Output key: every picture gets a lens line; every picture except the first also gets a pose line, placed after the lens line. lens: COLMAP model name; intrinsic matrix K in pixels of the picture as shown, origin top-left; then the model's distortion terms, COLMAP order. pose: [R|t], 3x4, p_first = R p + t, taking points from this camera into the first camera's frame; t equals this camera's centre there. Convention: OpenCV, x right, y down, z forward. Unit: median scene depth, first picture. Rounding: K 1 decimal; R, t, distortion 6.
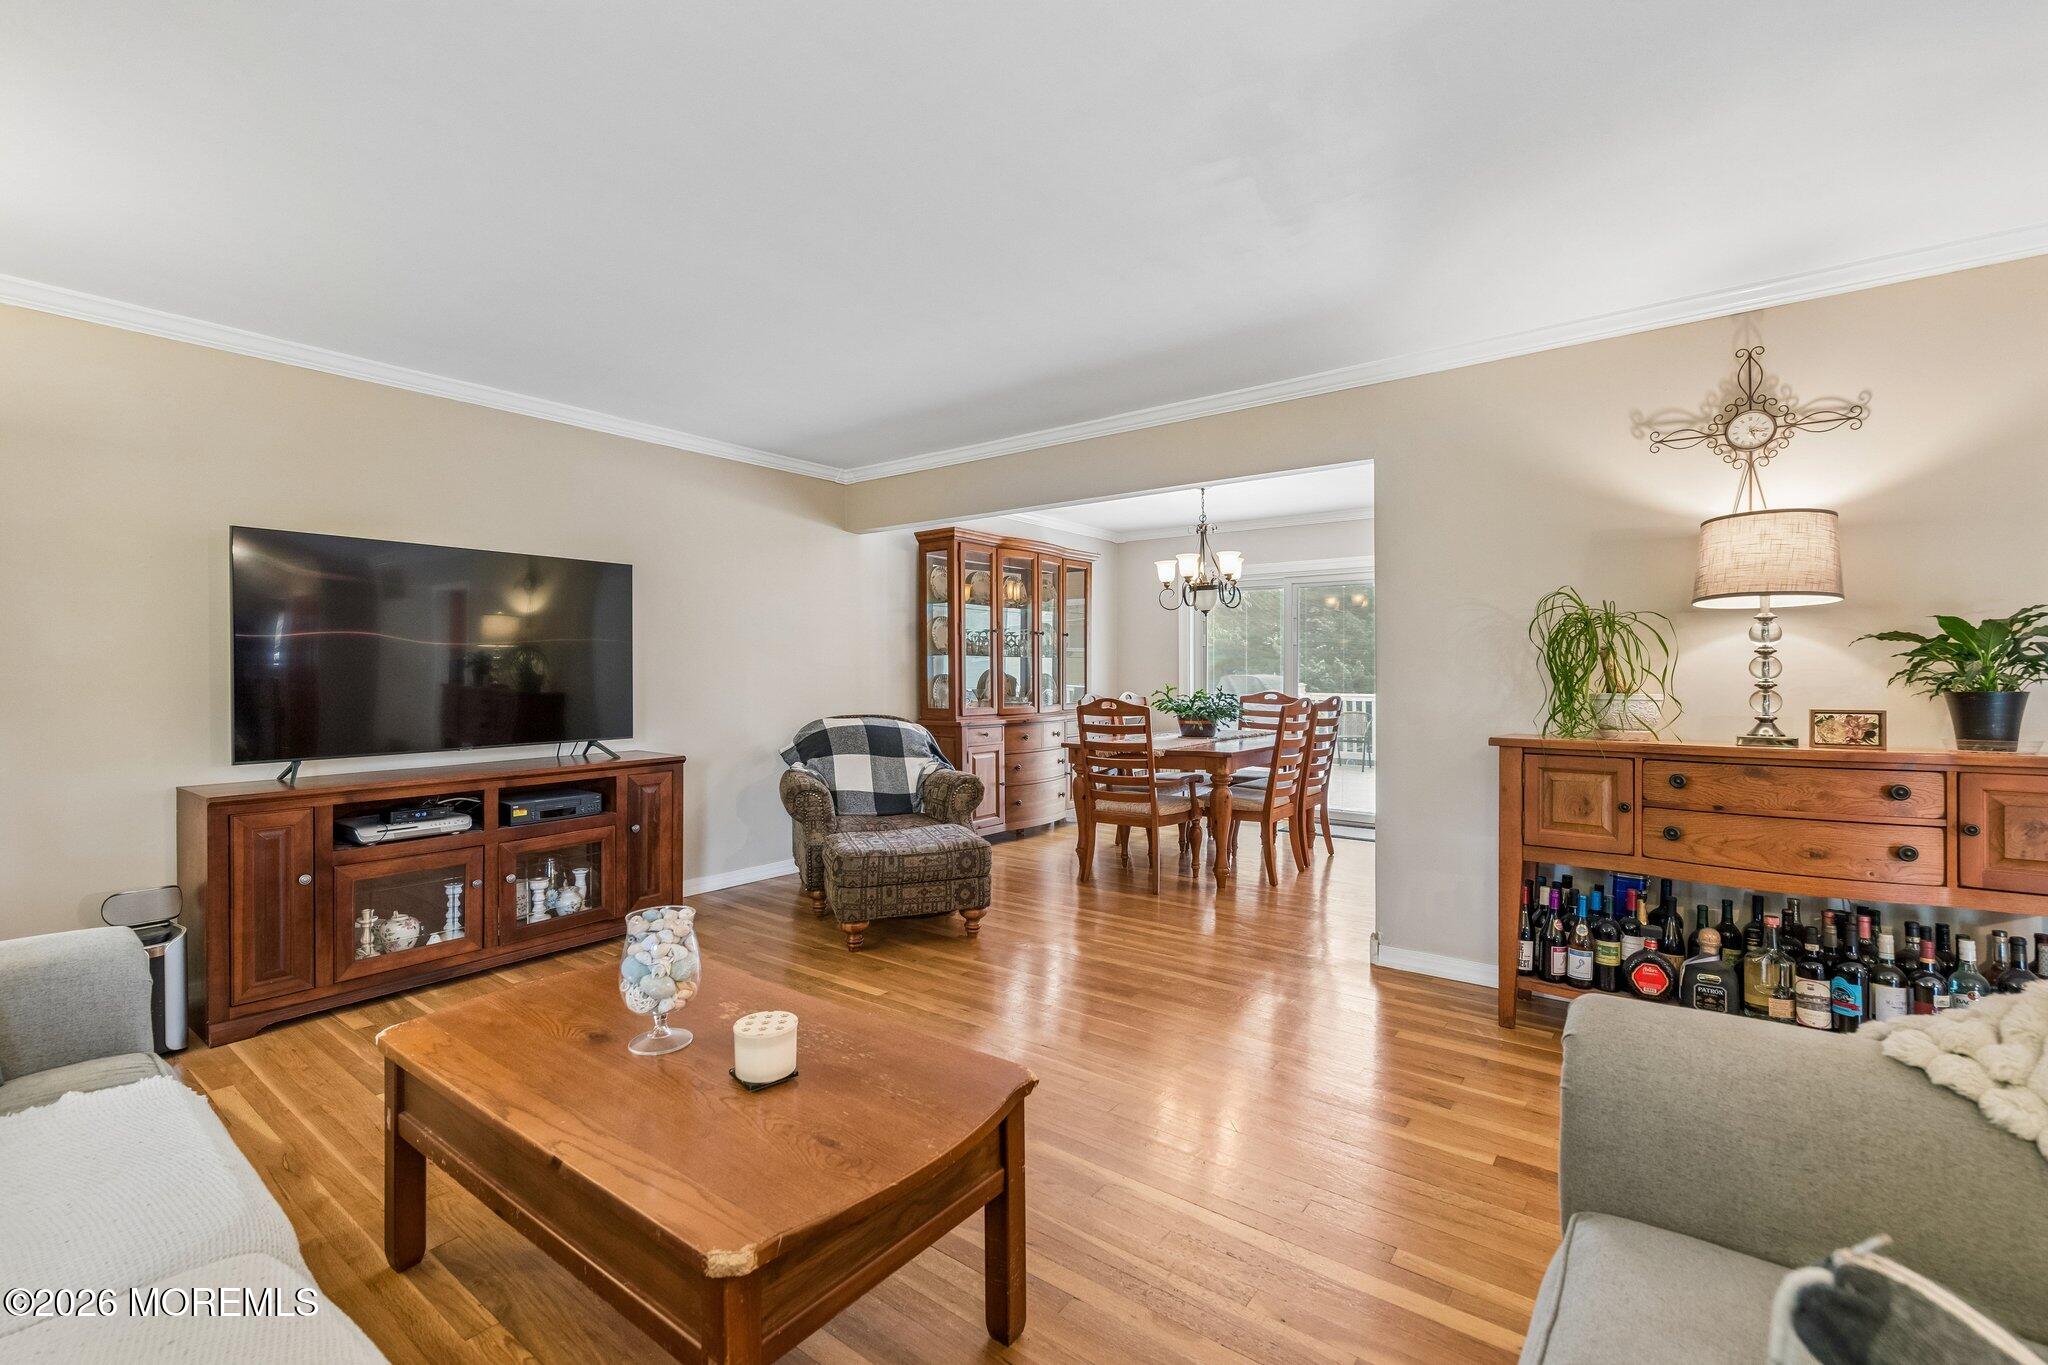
lens RADIAL K [[895.6, 0, 1016.5], [0, 895.6, 677.6], [0, 0, 1]] dist [-0.000163, -0.000008]
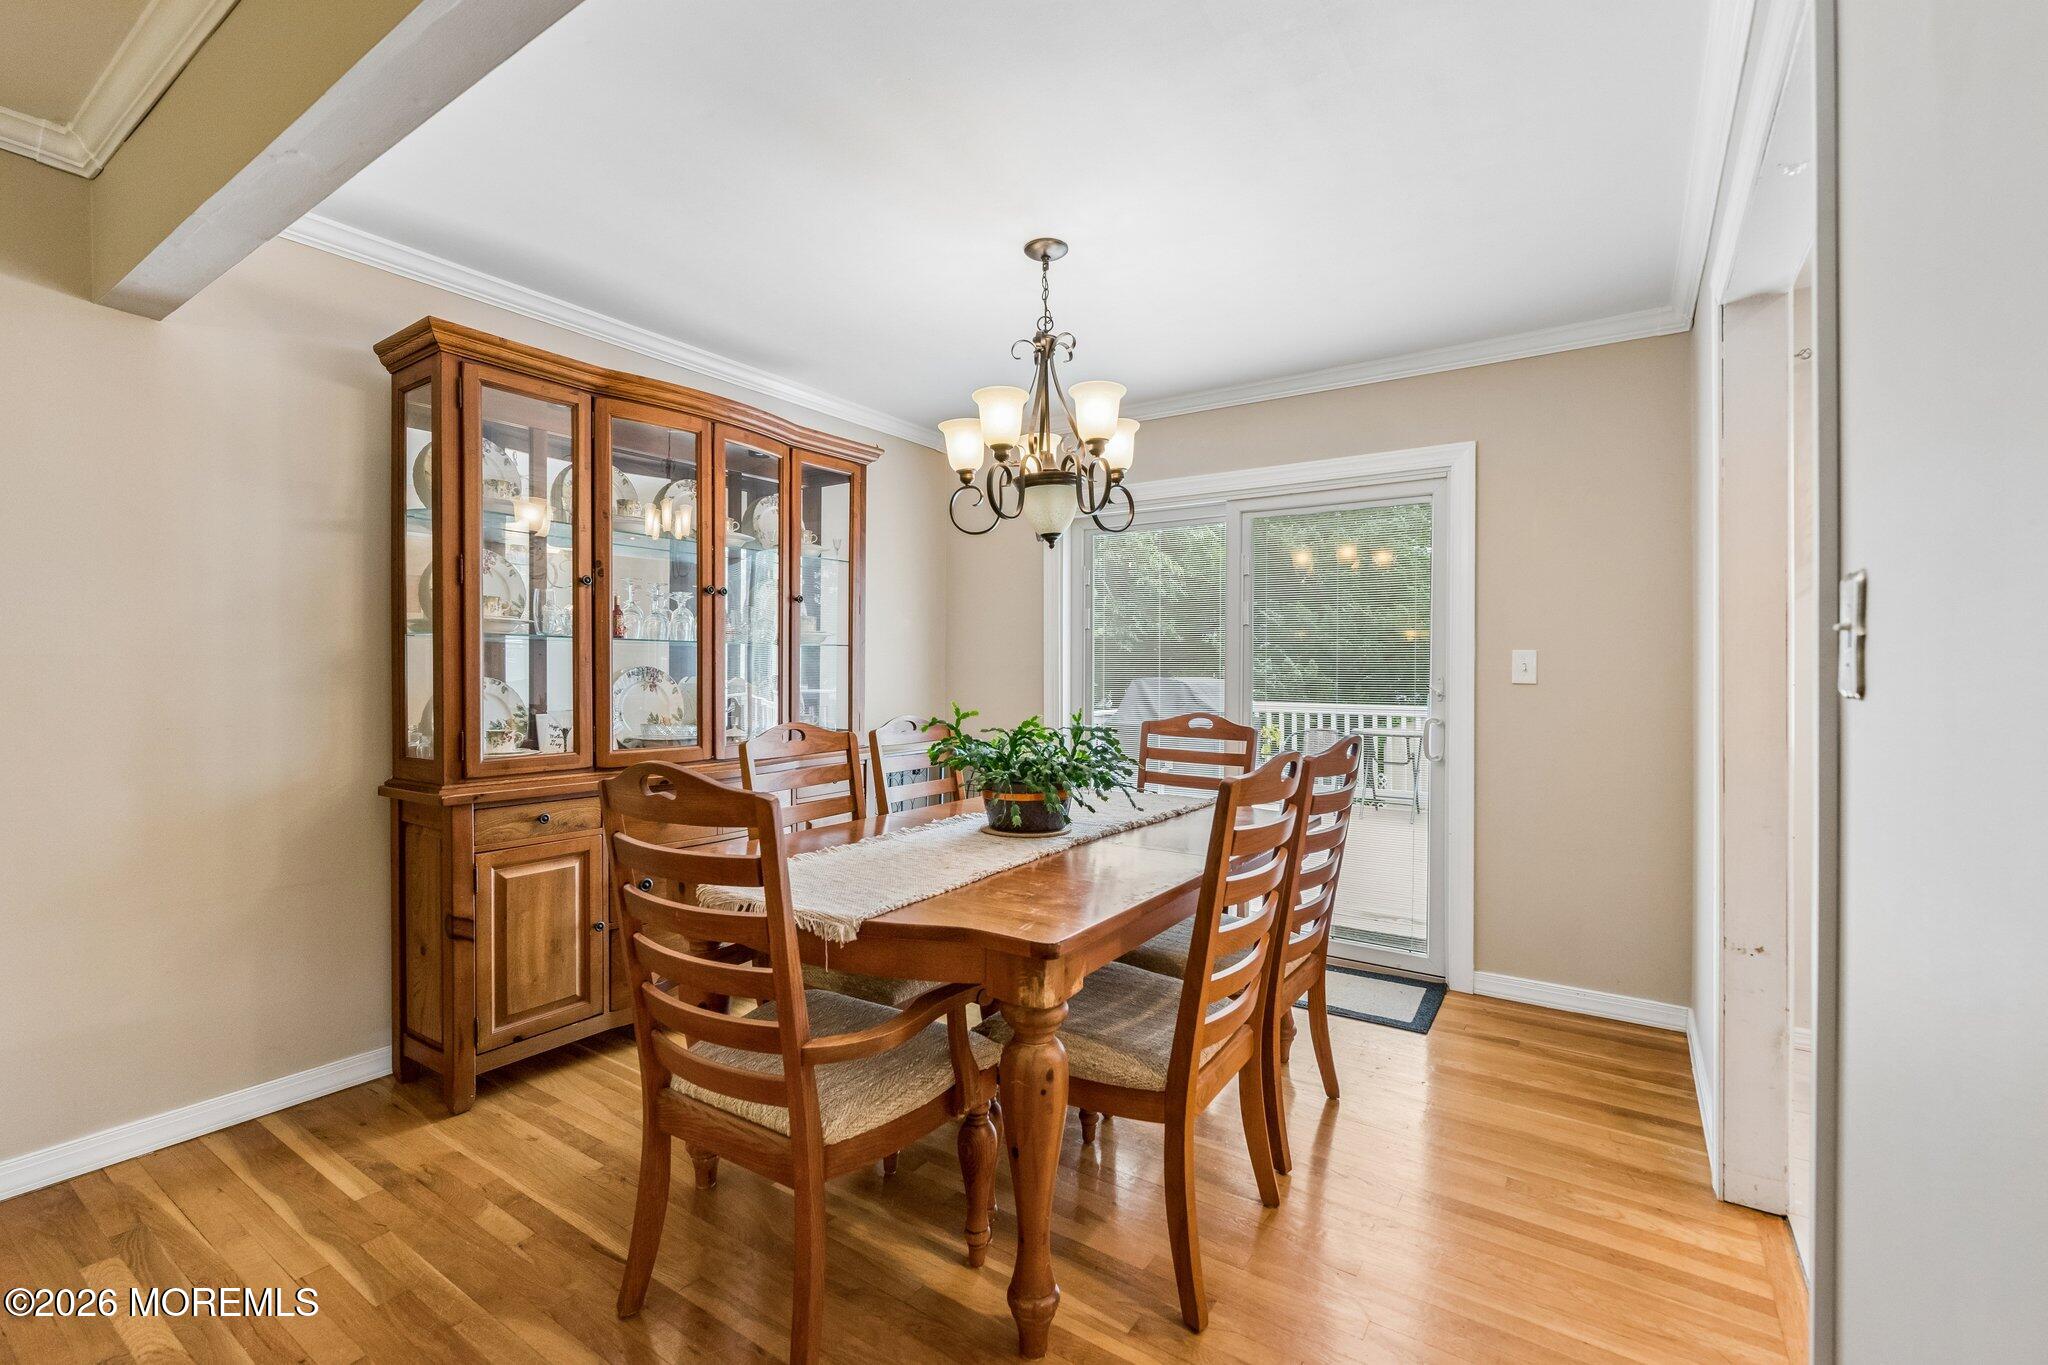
lens RADIAL K [[887.1, 0, 1023.3], [0, 887.1, 673.3], [0, 0, 1]] dist [0.000540, 0.000075]
pose [[0.997776, 0.002626, 0.066606, 0.169642], [-0.002314, 0.999986, -0.004762, -0.004831], [-0.066617, 0.004597, 0.997768, 0.571041]]
